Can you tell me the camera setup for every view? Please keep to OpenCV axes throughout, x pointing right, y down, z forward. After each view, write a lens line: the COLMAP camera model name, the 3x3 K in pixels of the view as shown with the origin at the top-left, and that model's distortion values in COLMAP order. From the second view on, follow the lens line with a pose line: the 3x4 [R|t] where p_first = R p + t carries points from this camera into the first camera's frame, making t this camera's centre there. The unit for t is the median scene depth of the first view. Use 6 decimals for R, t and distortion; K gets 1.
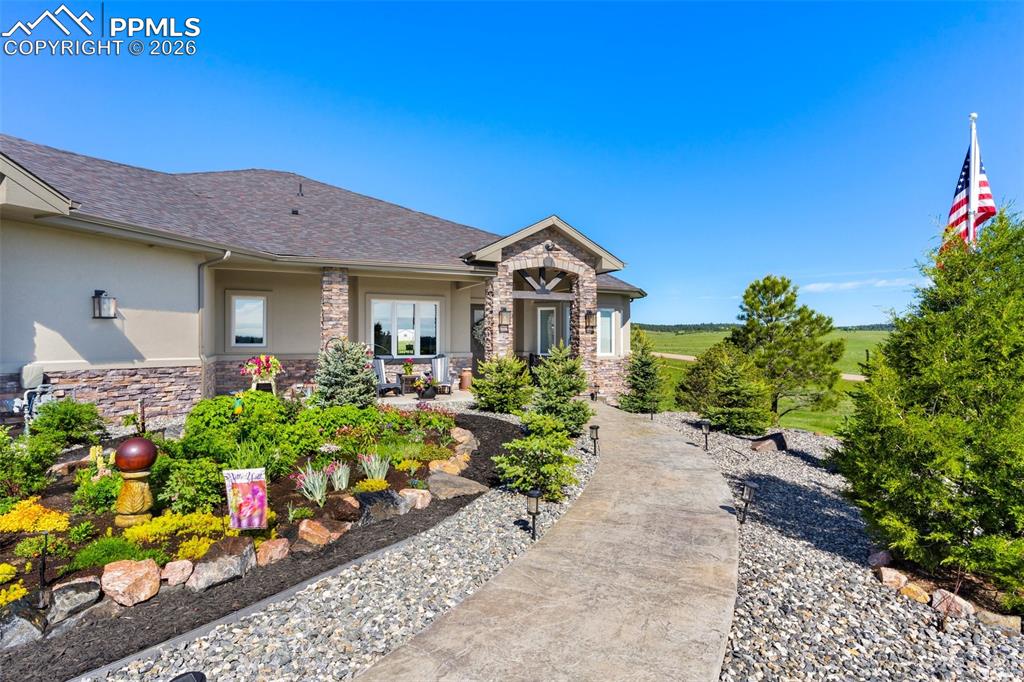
lens RADIAL K [[545.7, 0, 524.6], [0, 545.7, 342.1], [0, 0, 1]] dist [-0.001680, -0.000199]
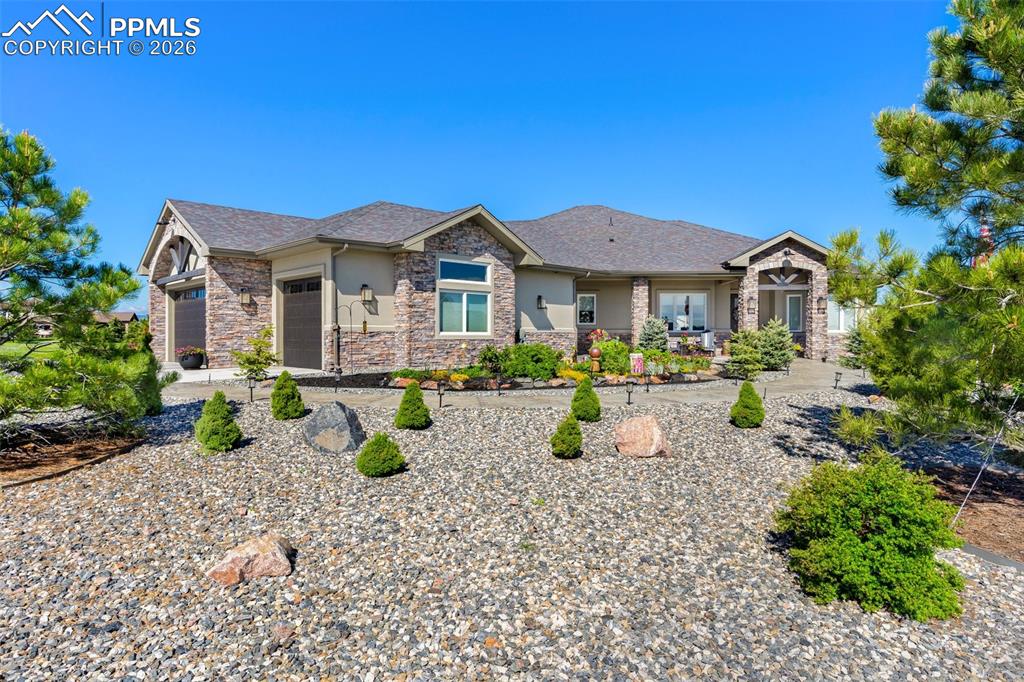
lens RADIAL K [[545.7, 0, 524.6], [0, 545.7, 342.1], [0, 0, 1]] dist [-0.001680, -0.000199]
pose [[0.883612, 0.008441, -0.468144, 0.106066], [0.001342, 0.999788, 0.020561, 0.026606], [0.468219, -0.018796, 0.883413, -0.560075]]
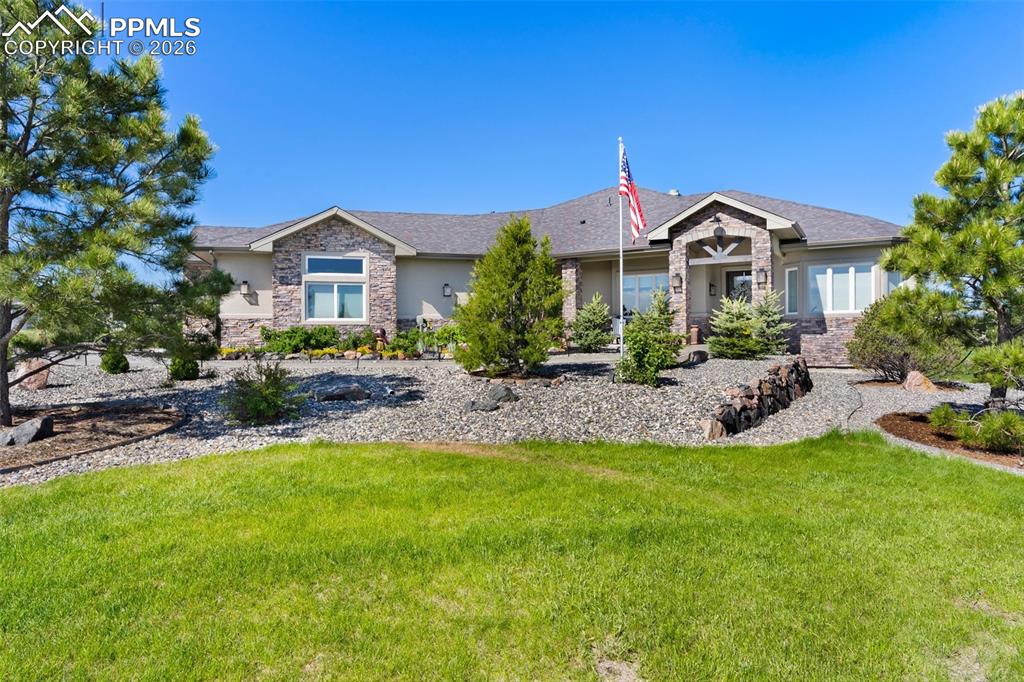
lens RADIAL K [[545.7, 0, 524.6], [0, 545.7, 342.1], [0, 0, 1]] dist [-0.001680, -0.000199]
pose [[0.590155, 0.006934, -0.807260, 0.749585], [0.014393, 0.999714, 0.019109, 0.065066], [0.807161, -0.022896, 0.589887, -0.047501]]
